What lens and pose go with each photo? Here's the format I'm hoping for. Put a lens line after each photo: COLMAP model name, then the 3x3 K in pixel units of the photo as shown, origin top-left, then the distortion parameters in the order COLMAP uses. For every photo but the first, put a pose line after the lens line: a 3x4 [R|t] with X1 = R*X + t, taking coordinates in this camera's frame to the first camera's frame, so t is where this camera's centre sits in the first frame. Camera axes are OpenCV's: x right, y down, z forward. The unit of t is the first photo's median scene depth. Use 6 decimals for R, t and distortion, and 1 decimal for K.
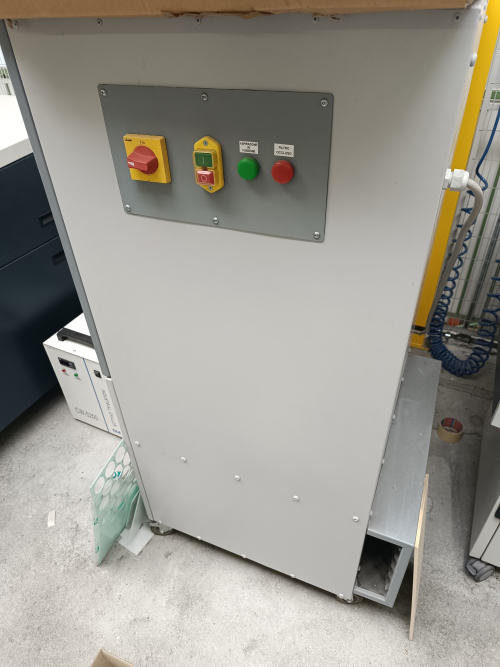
lens RADIAL K [[466.4, 0, 250.0], [0, 466.4, 333.5], [0, 0, 1]] dist [0.033092, -0.044370]
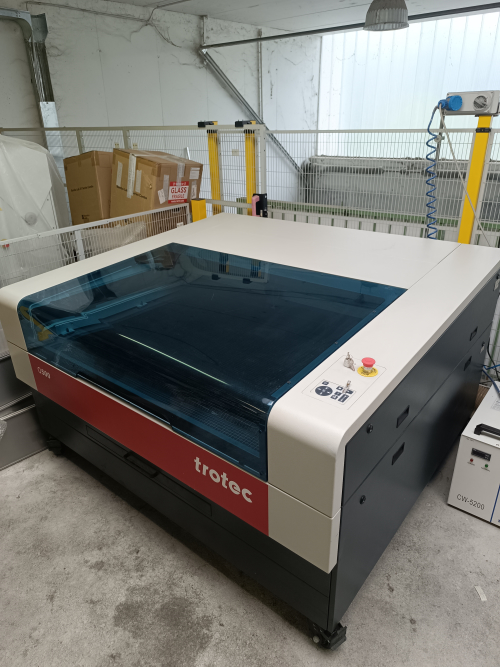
lens RADIAL K [[467.0, 0, 250.6], [0, 467.0, 321.0], [0, 0, 1]] dist [0.029545, -0.037260]
pose [[0.976146, 0.099792, -0.192824, -0.755634], [-0.142143, 0.965058, -0.220134, 0.081235], [0.164118, 0.242291, 0.956222, -0.311361]]
